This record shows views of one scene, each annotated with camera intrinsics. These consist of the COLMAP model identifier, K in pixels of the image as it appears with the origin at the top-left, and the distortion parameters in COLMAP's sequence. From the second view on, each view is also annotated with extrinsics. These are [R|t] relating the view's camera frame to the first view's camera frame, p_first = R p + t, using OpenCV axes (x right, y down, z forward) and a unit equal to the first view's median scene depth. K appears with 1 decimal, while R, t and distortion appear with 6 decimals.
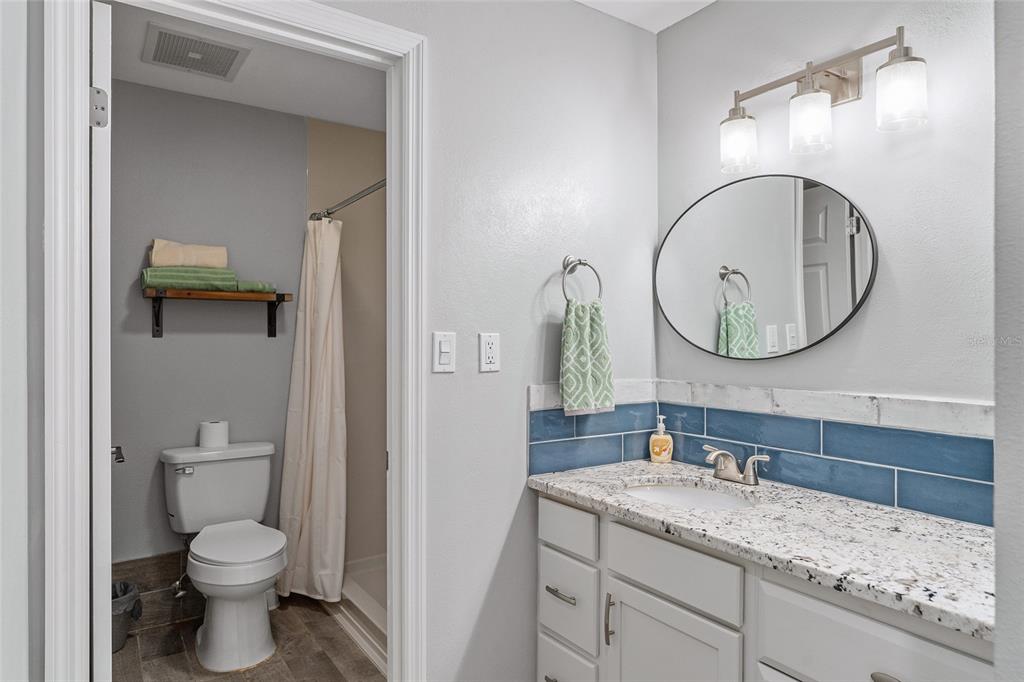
lens RADIAL K [[623.6, 0, 512.0], [0, 623.6, 341.0], [0, 0, 1]] dist [0.000812, -0.000259]
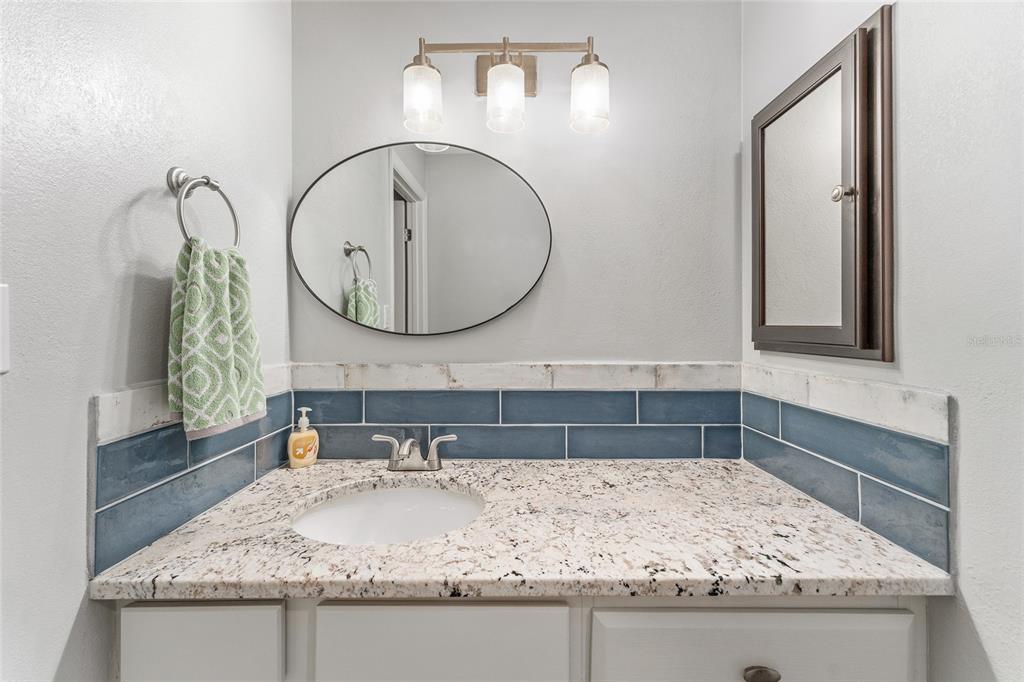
lens RADIAL K [[412.5, 0, 514.4], [0, 412.5, 324.4], [0, 0, 1]] dist [-0.000023, -0.000037]
pose [[0.561398, 0.002464, 0.827542, -0.059562], [0.004800, 0.999969, -0.006233, 0.018800], [-0.827532, 0.007471, 0.561369, 0.553650]]
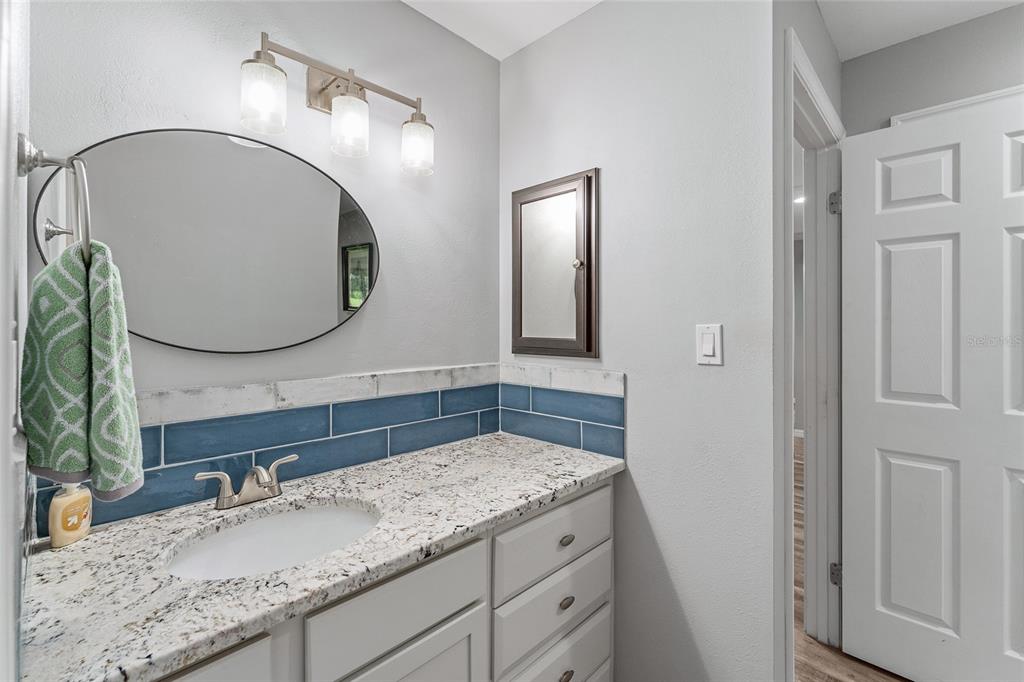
lens RADIAL K [[444.2, 0, 507.4], [0, 444.2, 325.3], [0, 0, 1]] dist [-0.003250, -0.000135]
pose [[-0.189672, -0.000377, 0.981847, -0.288091], [0.003597, 0.999993, 0.001079, -0.007148], [-0.981841, 0.003736, -0.189670, 0.793460]]
